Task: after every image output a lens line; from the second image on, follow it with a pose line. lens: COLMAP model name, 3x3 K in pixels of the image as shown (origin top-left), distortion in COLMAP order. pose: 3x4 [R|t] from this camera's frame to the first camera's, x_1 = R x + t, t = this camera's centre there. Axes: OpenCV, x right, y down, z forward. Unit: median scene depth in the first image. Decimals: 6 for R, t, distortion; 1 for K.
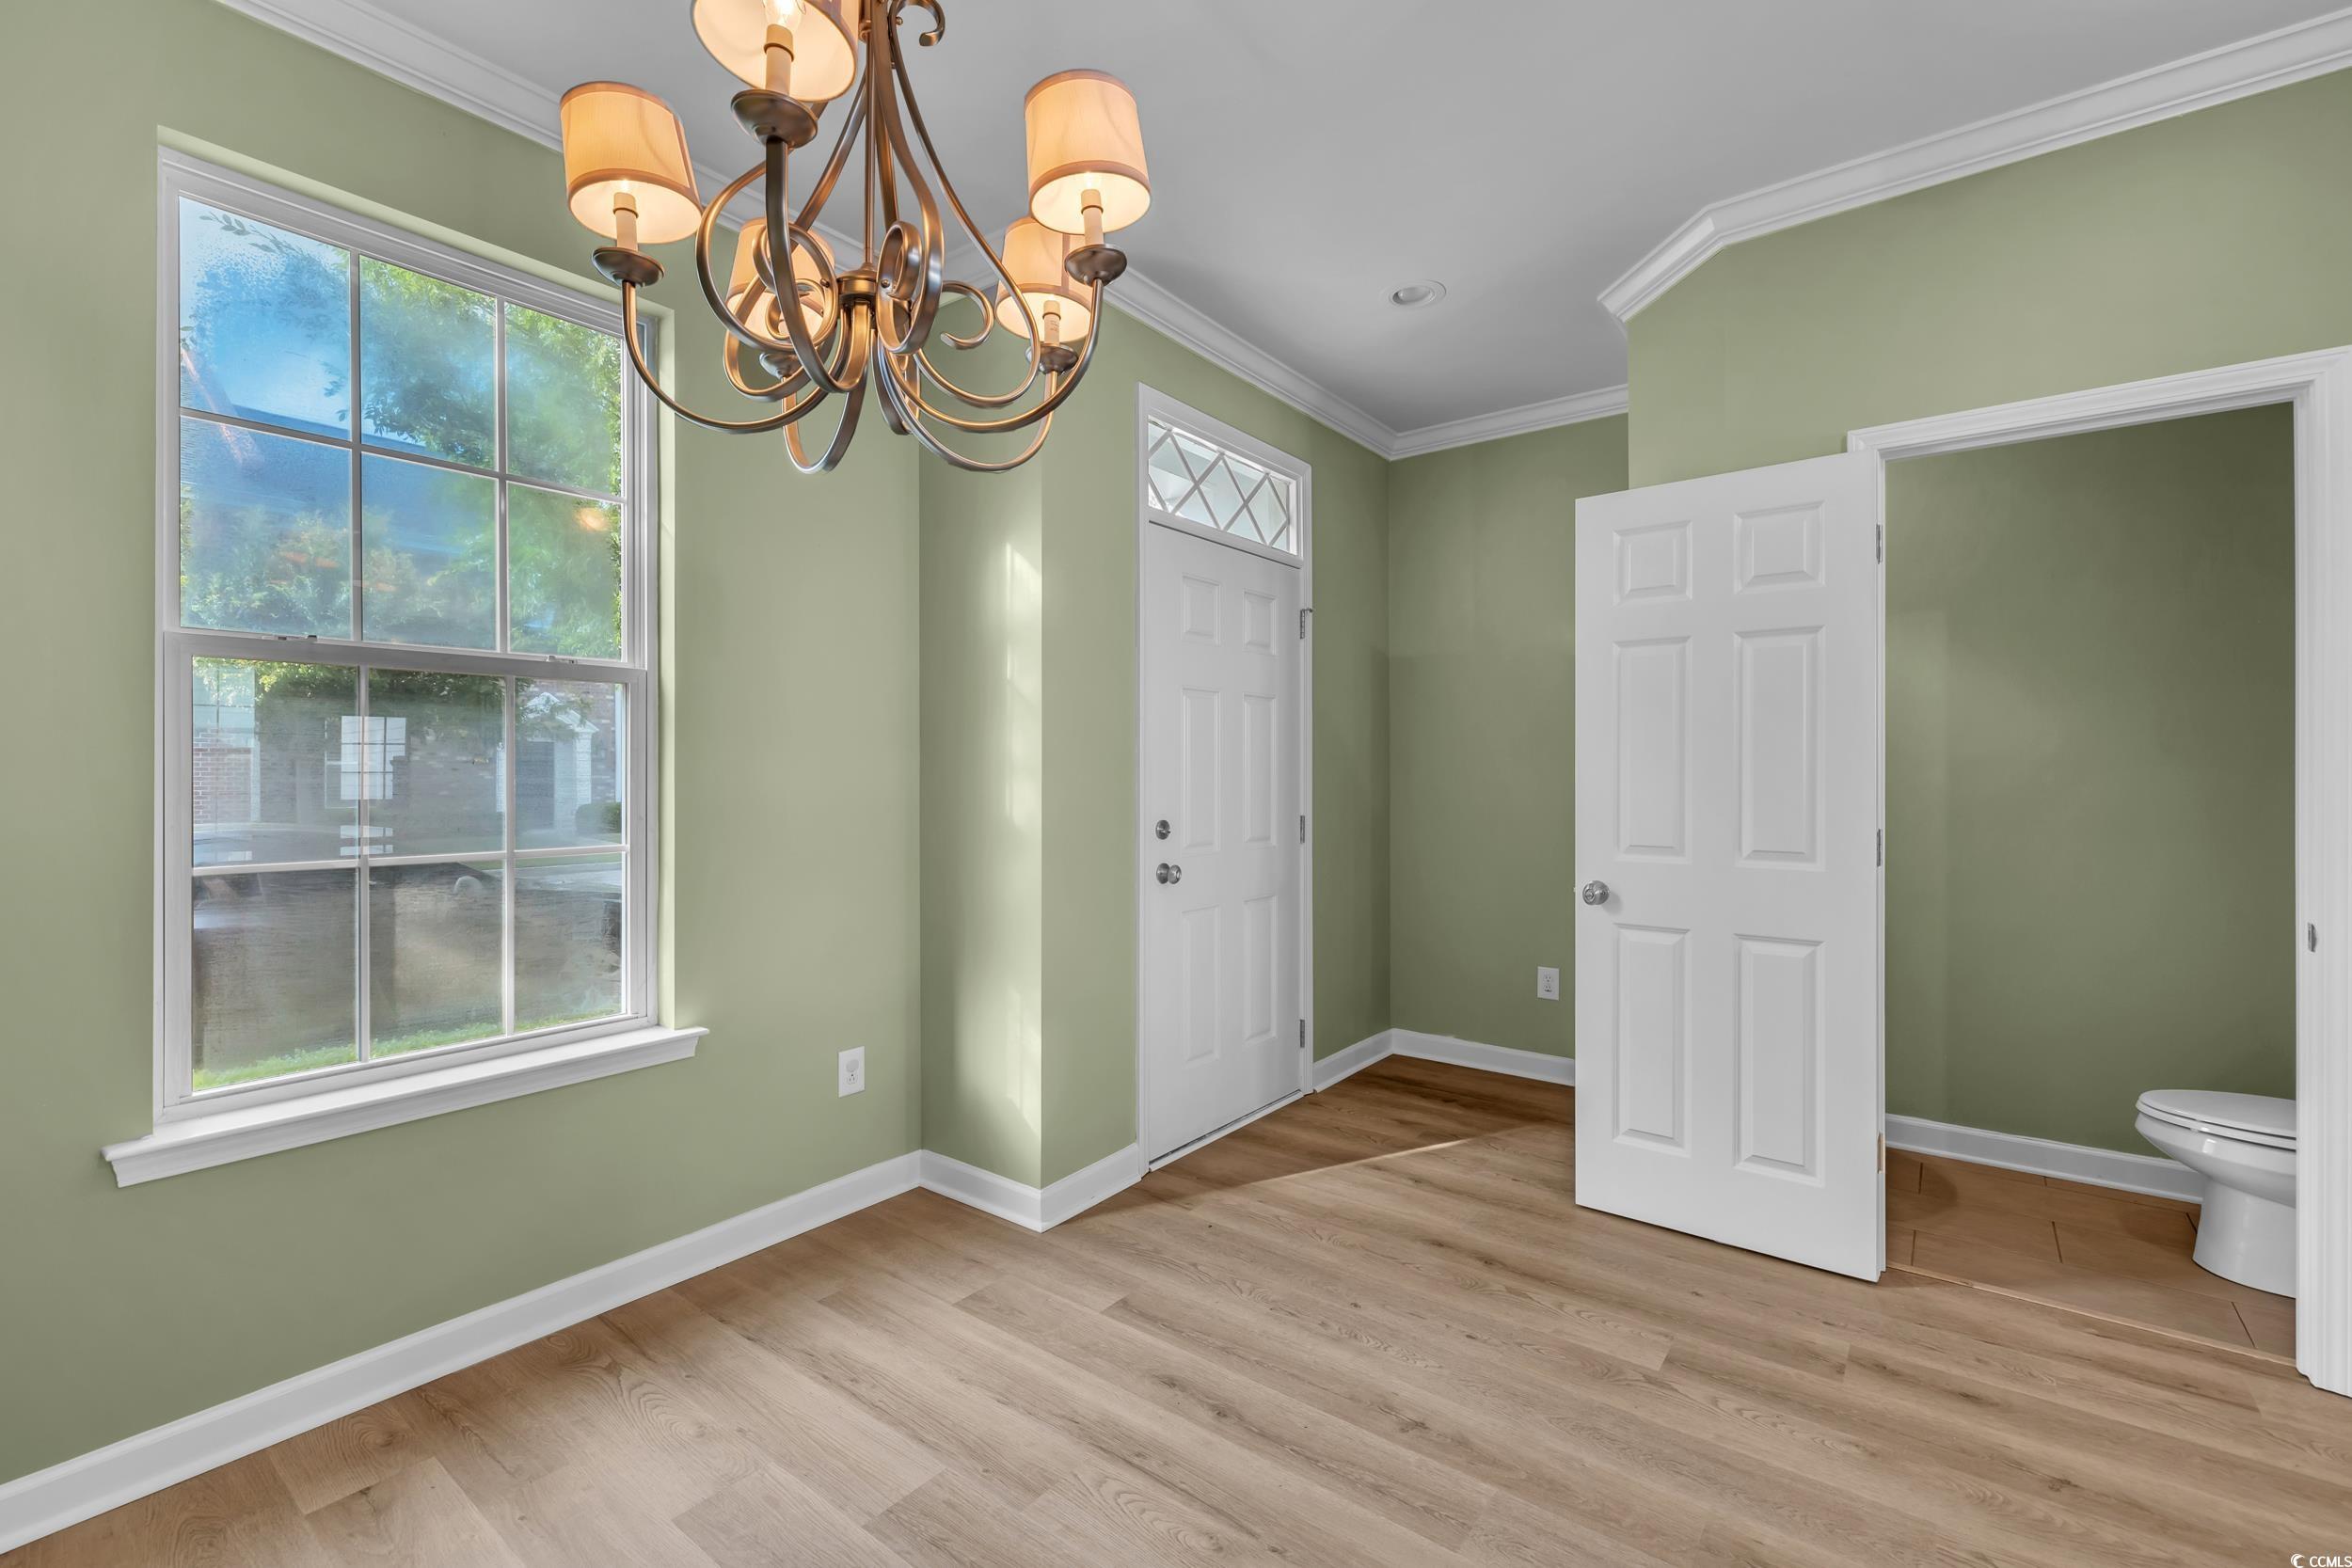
lens RADIAL K [[990.9, 0, 1181.1], [0, 990.9, 775.2], [0, 0, 1]] dist [0.001175, 0.000430]
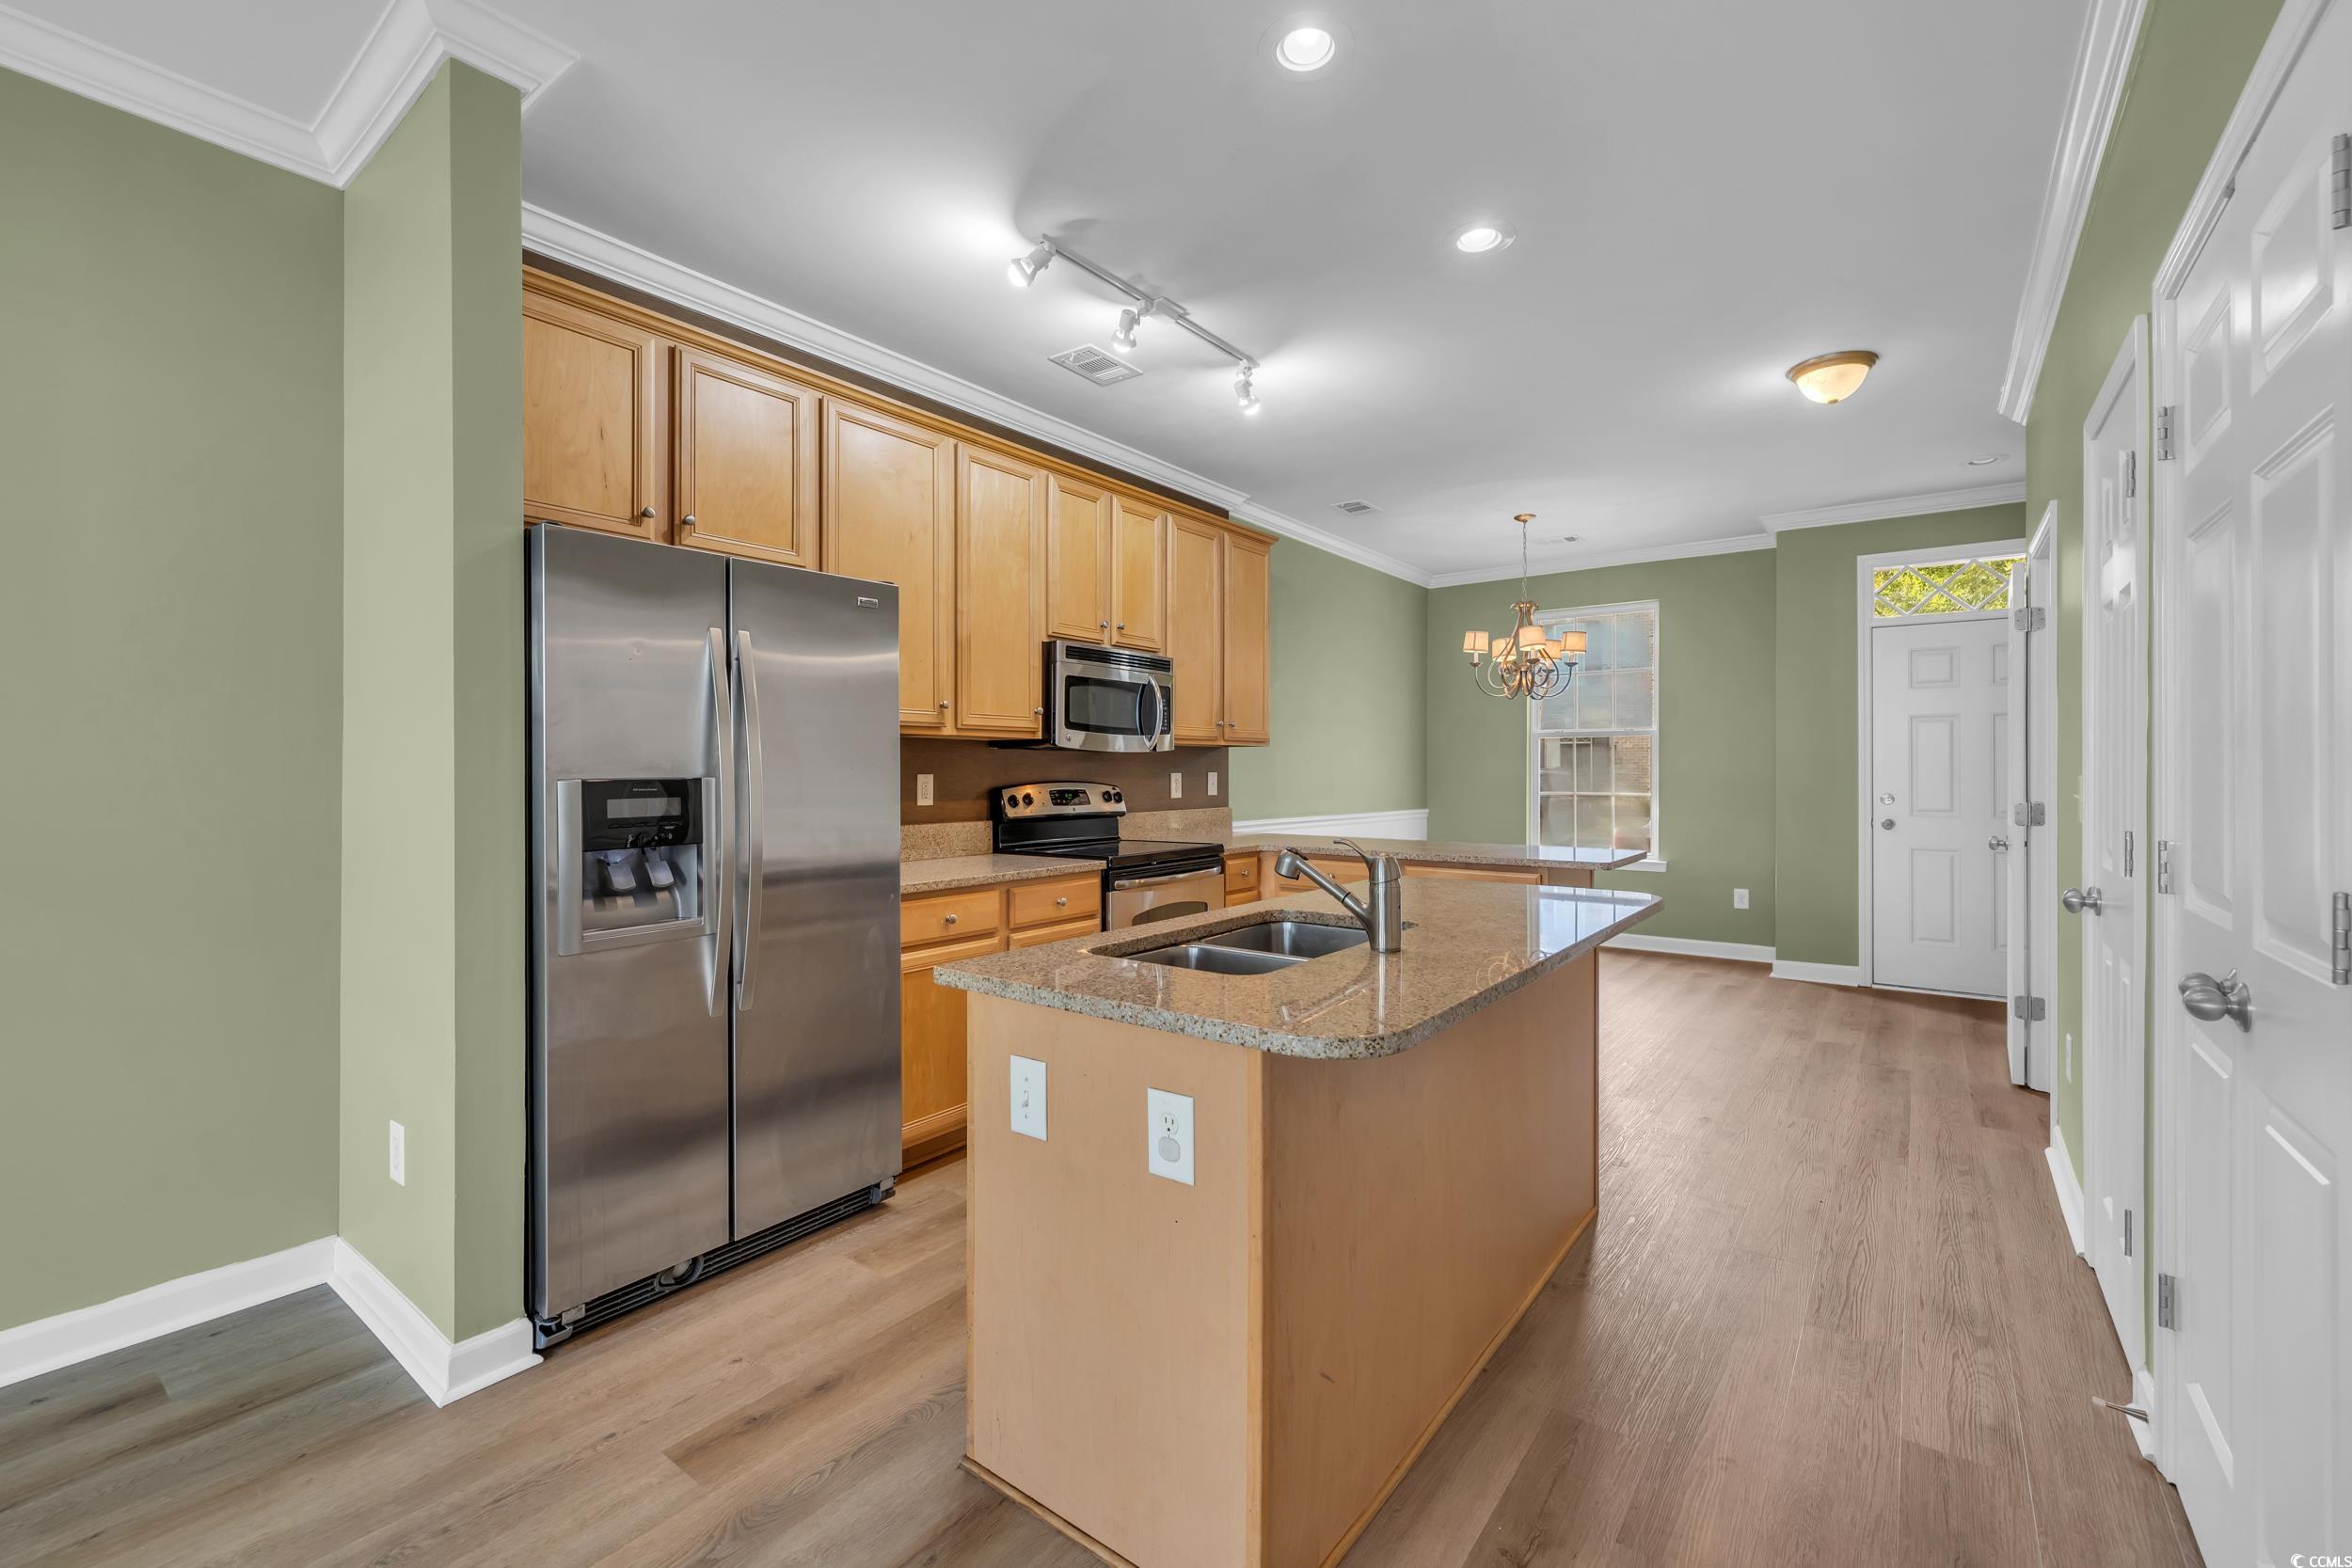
lens RADIAL K [[988.5, 0, 1183.5], [0, 988.5, 770.3], [0, 0, 1]] dist [0.000124, 0.000236]
pose [[0.015680, 0.003898, -0.999869, 2.548780], [0.004415, 0.999982, 0.003968, -0.014681], [0.999867, -0.004476, 0.015662, -0.419125]]
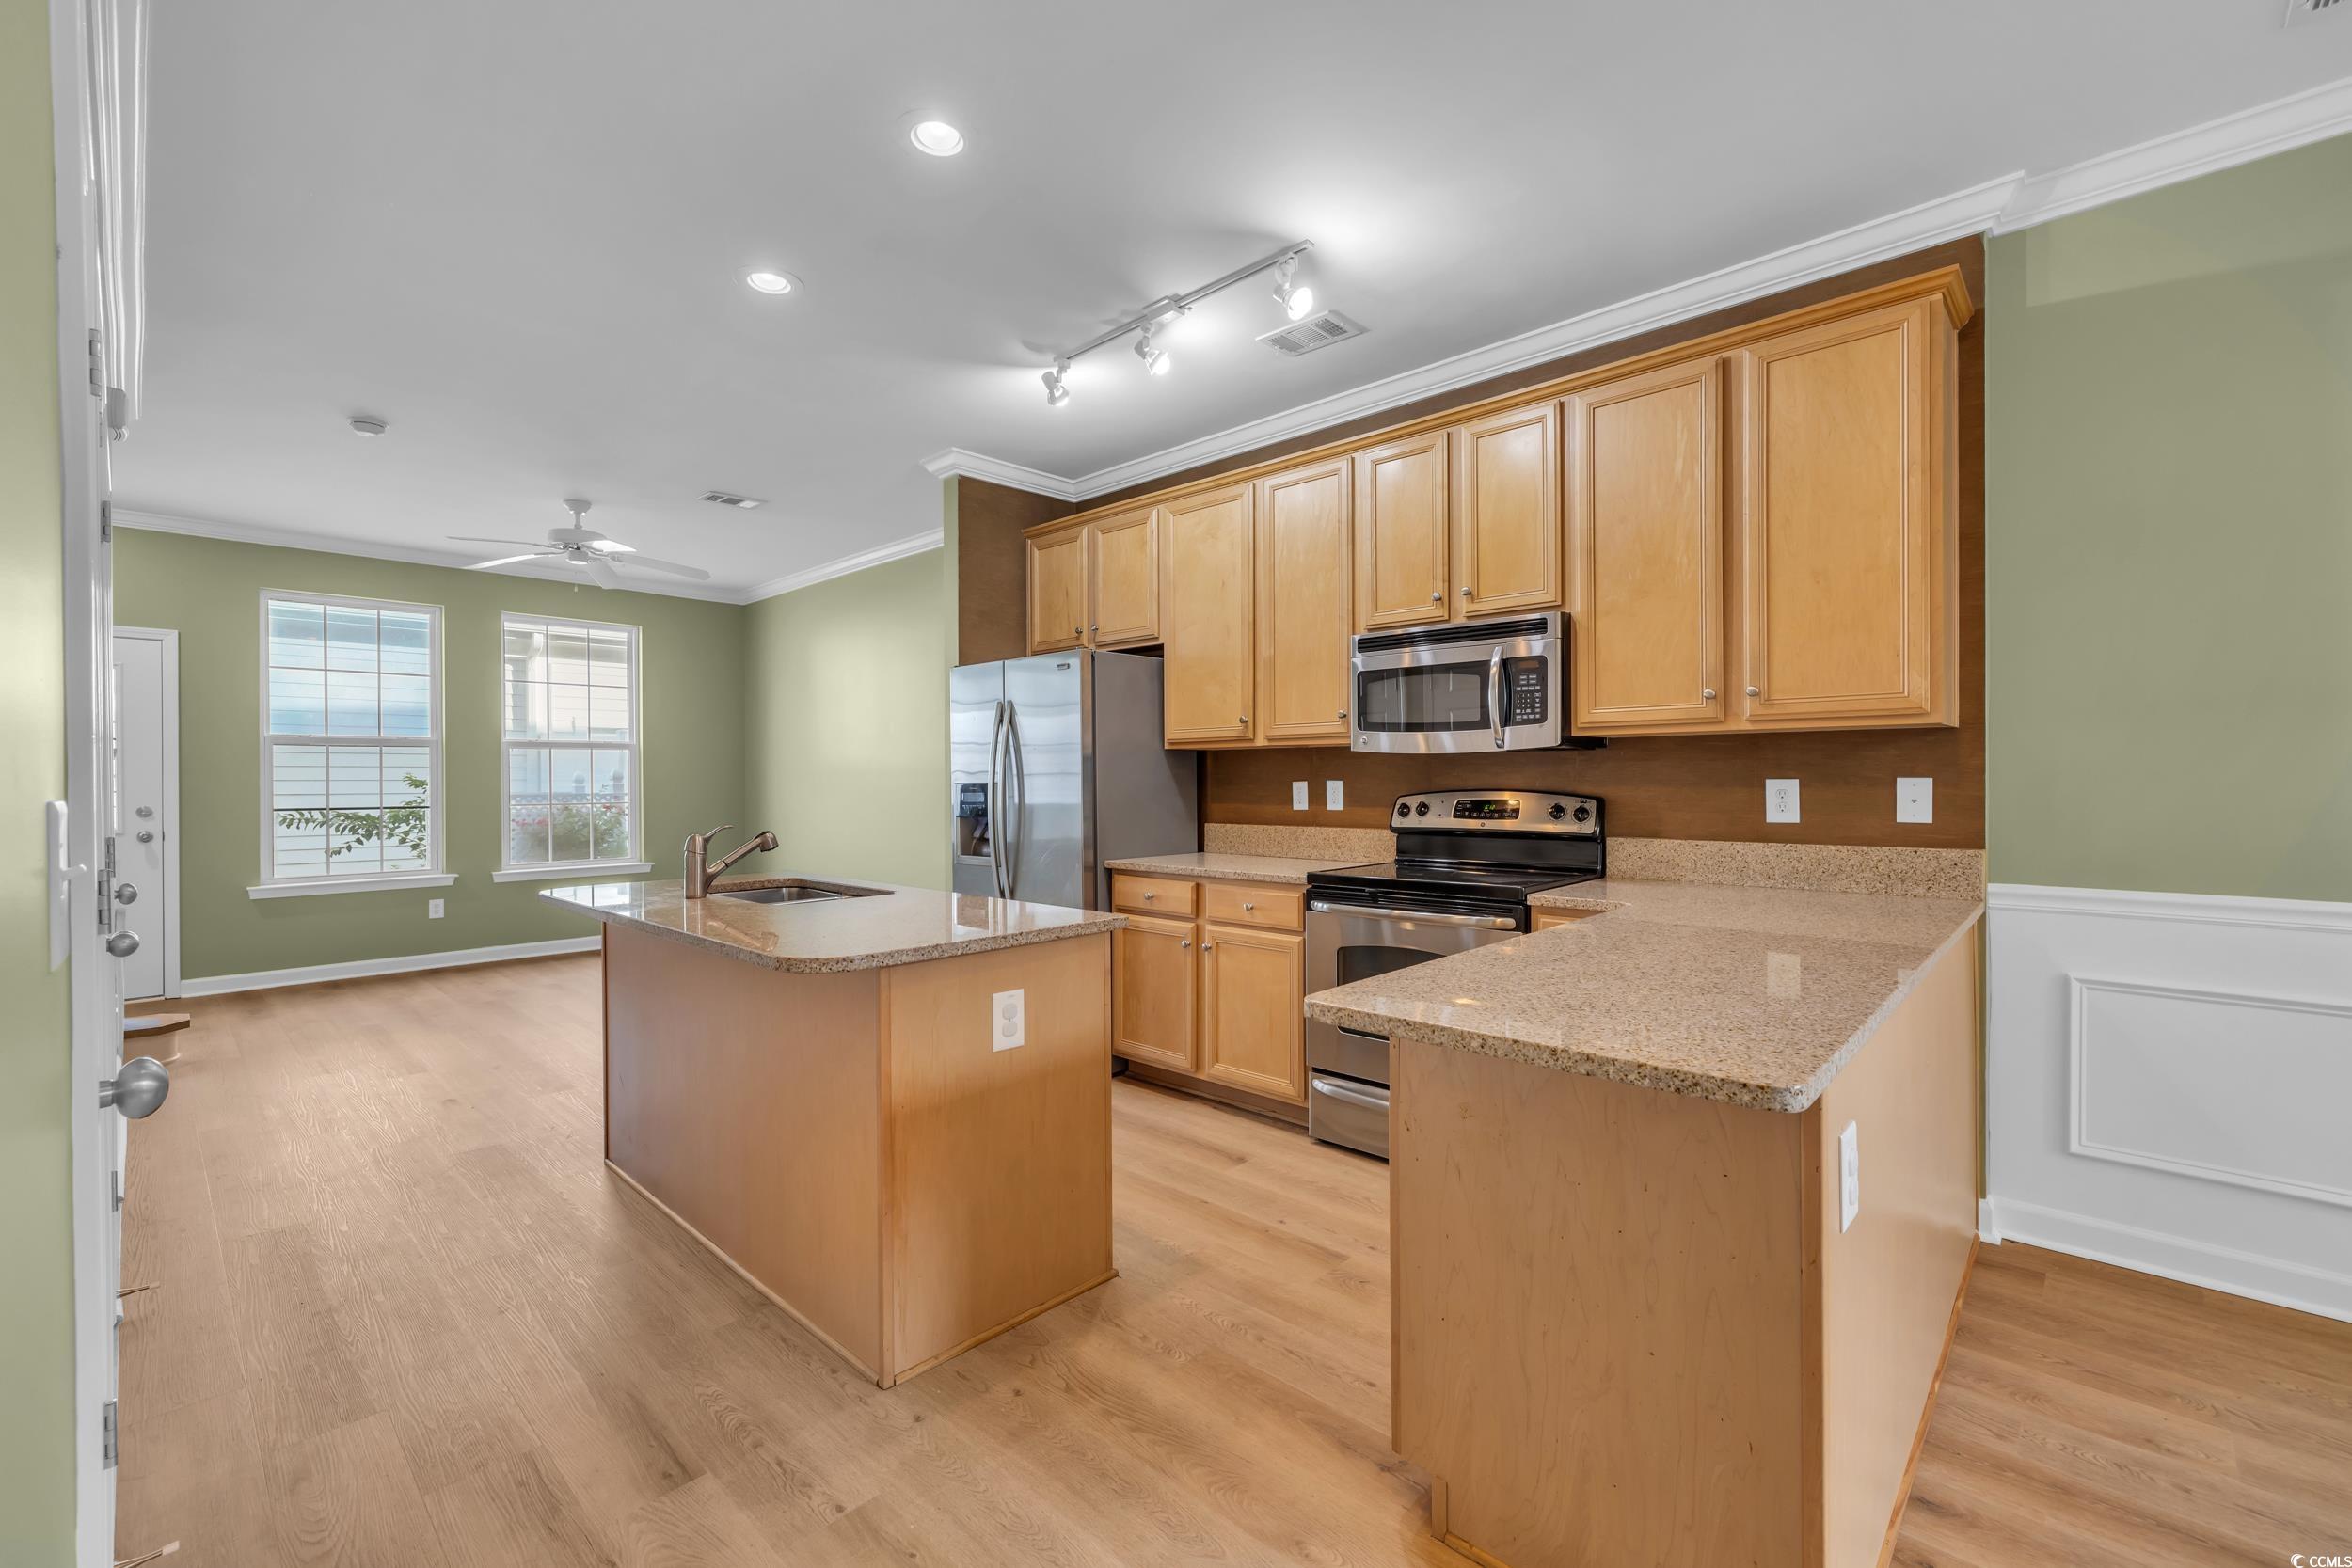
lens RADIAL K [[985.5, 0, 1181.4], [0, 985.5, 780.6], [0, 0, 1]] dist [0.001011, 0.000237]
pose [[-0.995344, 0.007925, 0.096062, 0.886542], [0.007716, 0.999967, -0.002545, 0.000177], [-0.096079, -0.001792, -0.995372, 1.040355]]
